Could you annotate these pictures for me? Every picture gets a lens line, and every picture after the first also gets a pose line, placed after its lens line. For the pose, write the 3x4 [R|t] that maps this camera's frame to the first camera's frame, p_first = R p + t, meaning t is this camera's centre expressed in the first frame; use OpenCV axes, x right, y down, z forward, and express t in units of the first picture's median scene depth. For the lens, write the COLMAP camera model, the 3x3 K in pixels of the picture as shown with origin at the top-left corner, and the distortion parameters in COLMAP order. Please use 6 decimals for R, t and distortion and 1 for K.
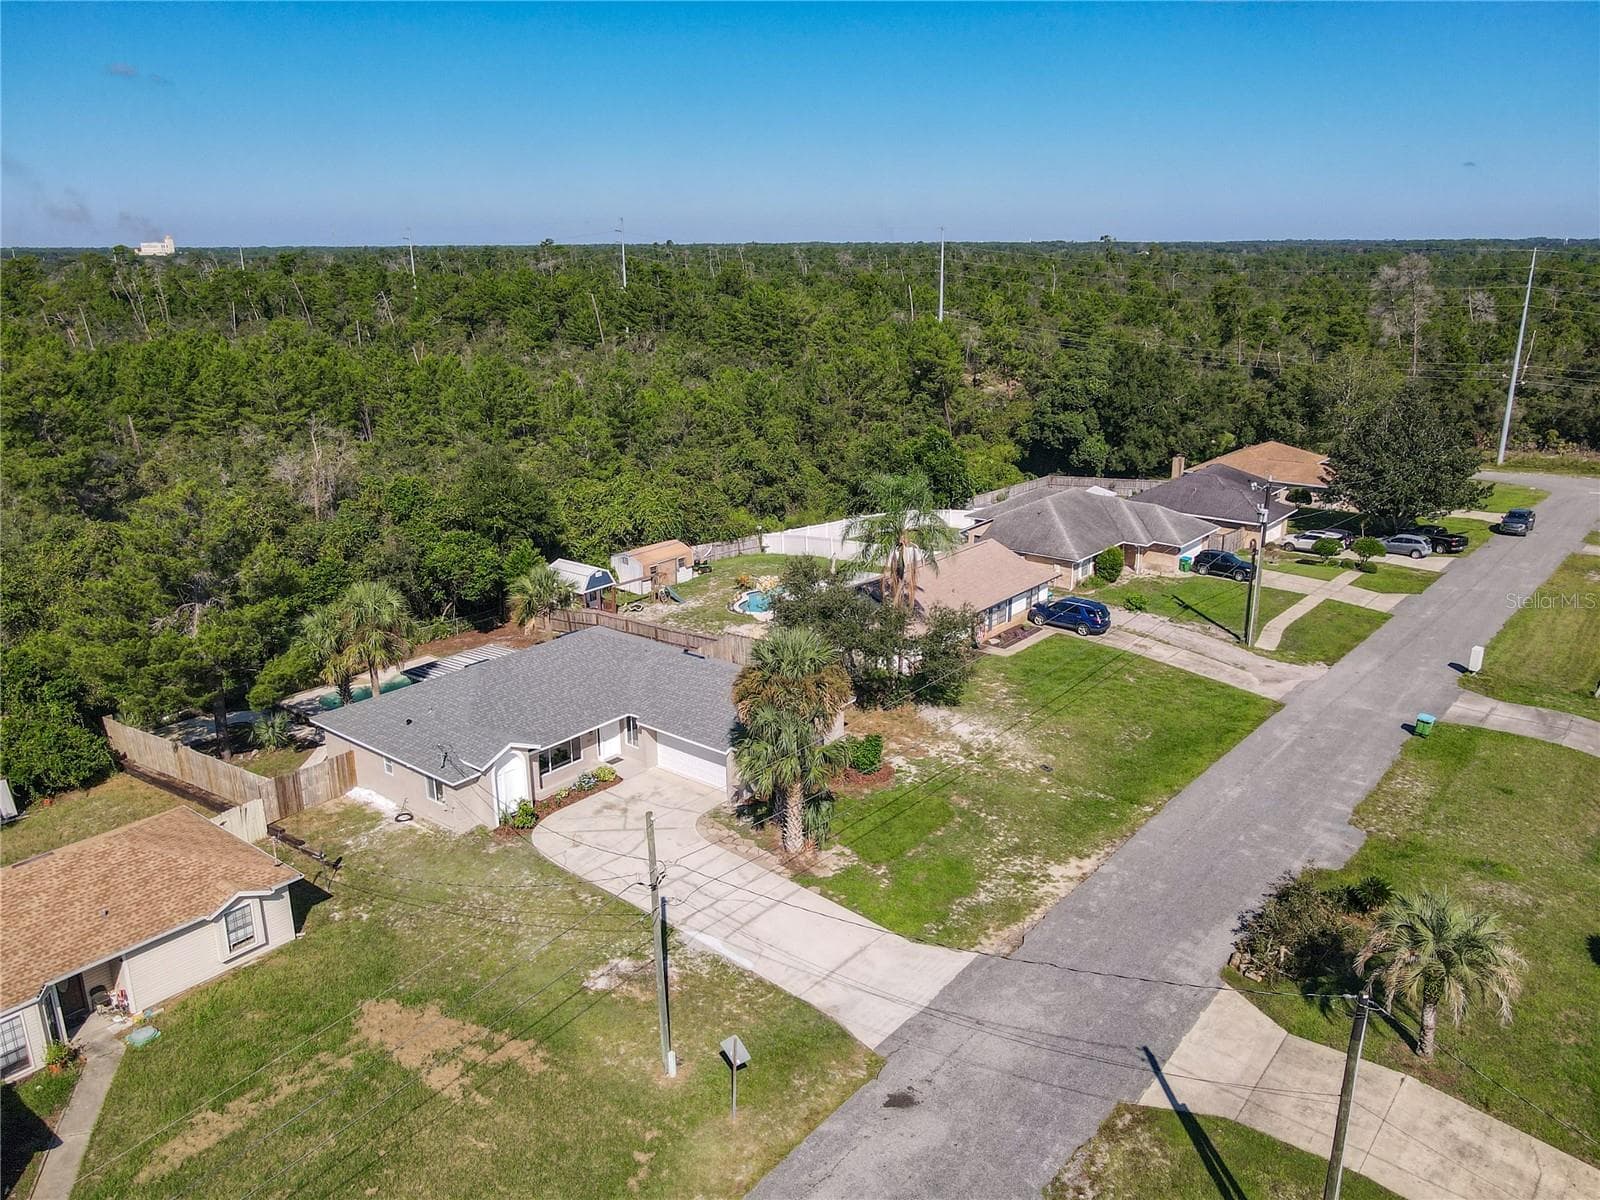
lens RADIAL K [[1199.5, 0, 828.2], [0, 1199.5, 599.4], [0, 0, 1]] dist [-0.015627, 0.000810]
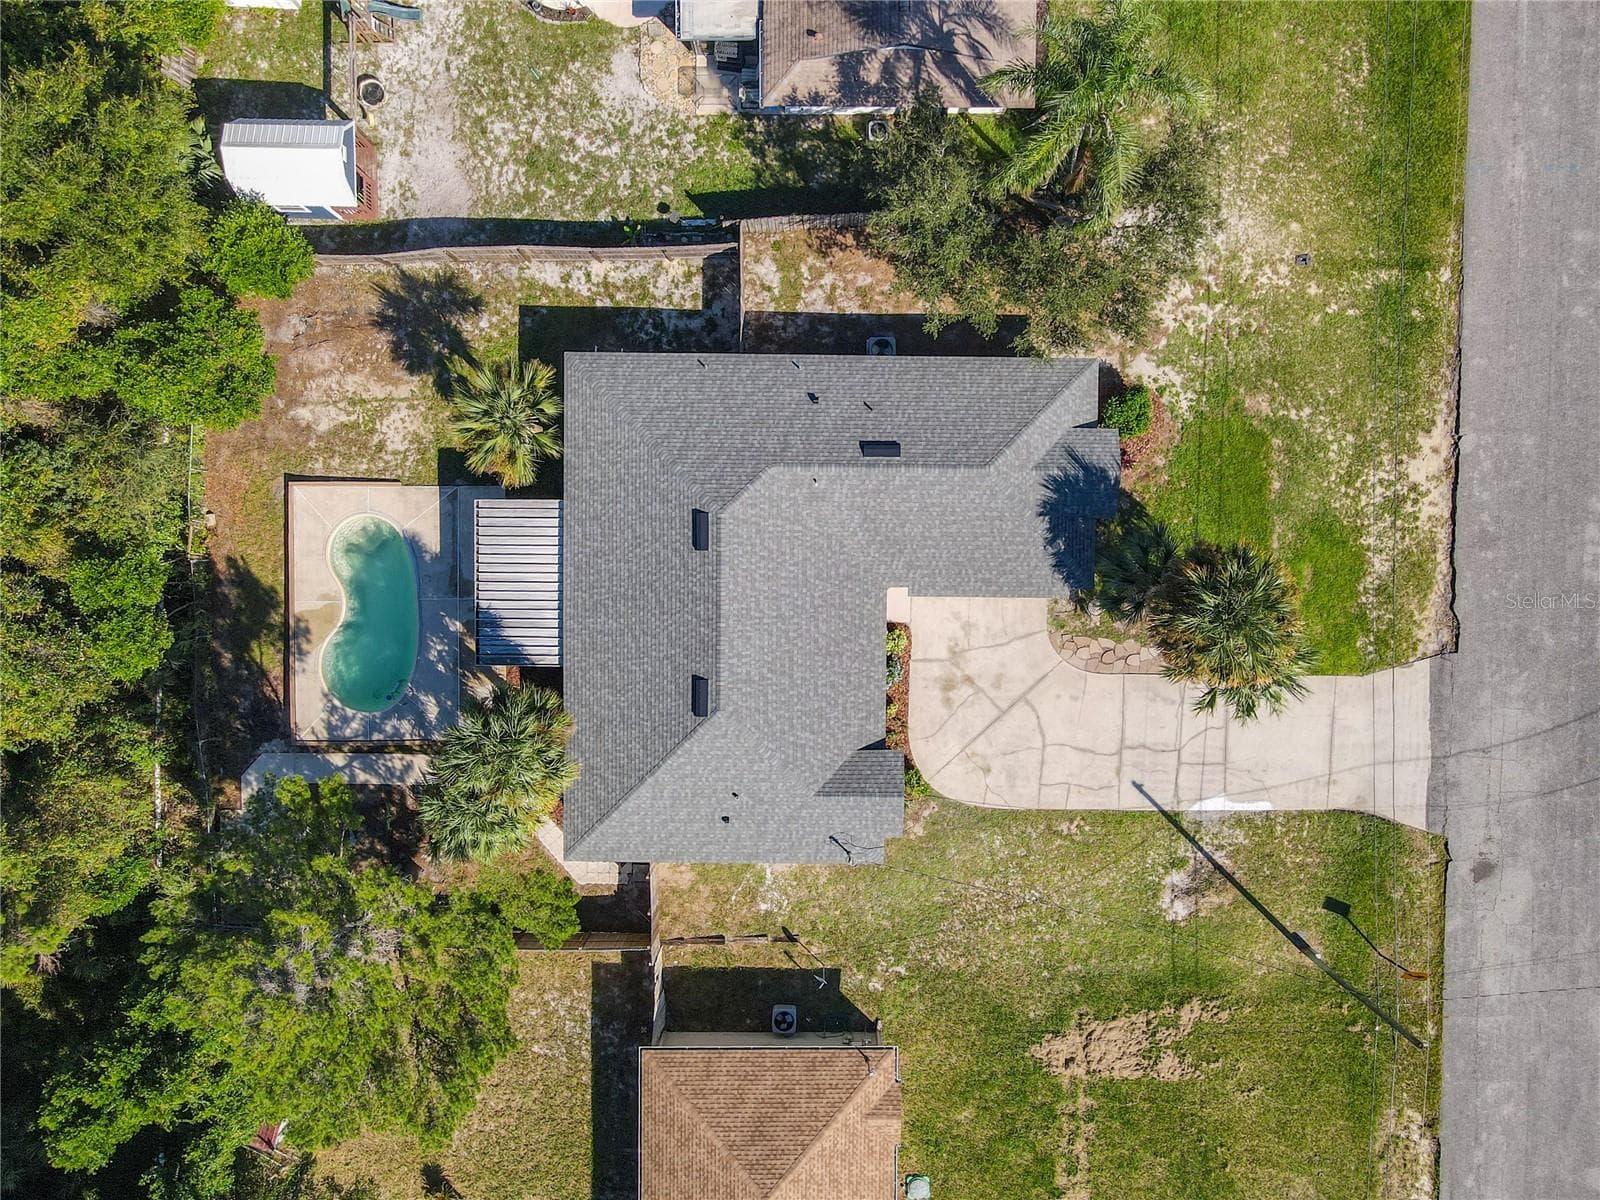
lens RADIAL K [[1138.2, 0, 828.4], [0, 1138.2, 605.8], [0, 0, 1]] dist [0.035209, 0.002389]
pose [[0.790995, -0.611717, -0.011376, -0.210774], [0.165842, 0.196473, 0.966382, -0.649579], [-0.588918, -0.766290, 0.256858, 0.908146]]
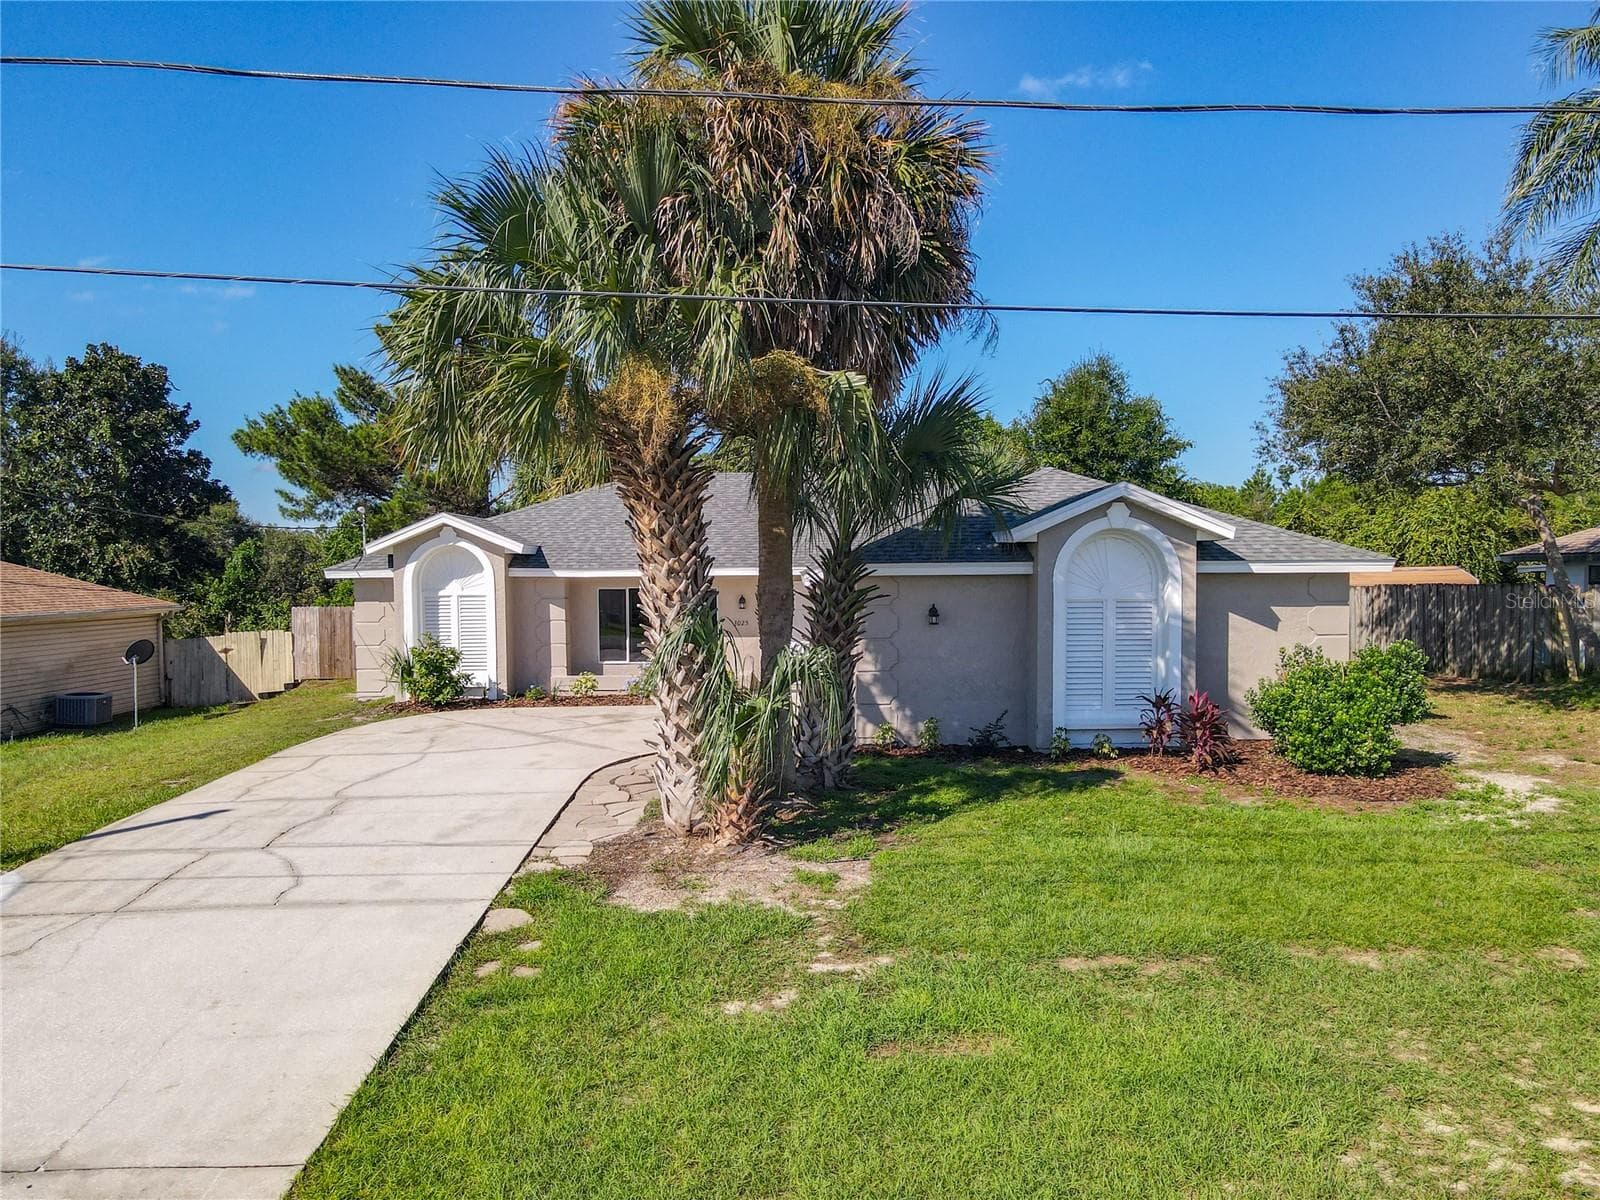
lens RADIAL K [[1187.5, 0, 810.1], [0, 1187.5, 628.5], [0, 0, 1]] dist [0.030850, -0.004105]
pose [[0.635168, 0.036348, -0.771519, 0.177186], [-0.215210, 0.967662, -0.131588, 0.188086], [0.741786, 0.249619, 0.622450, 0.810118]]
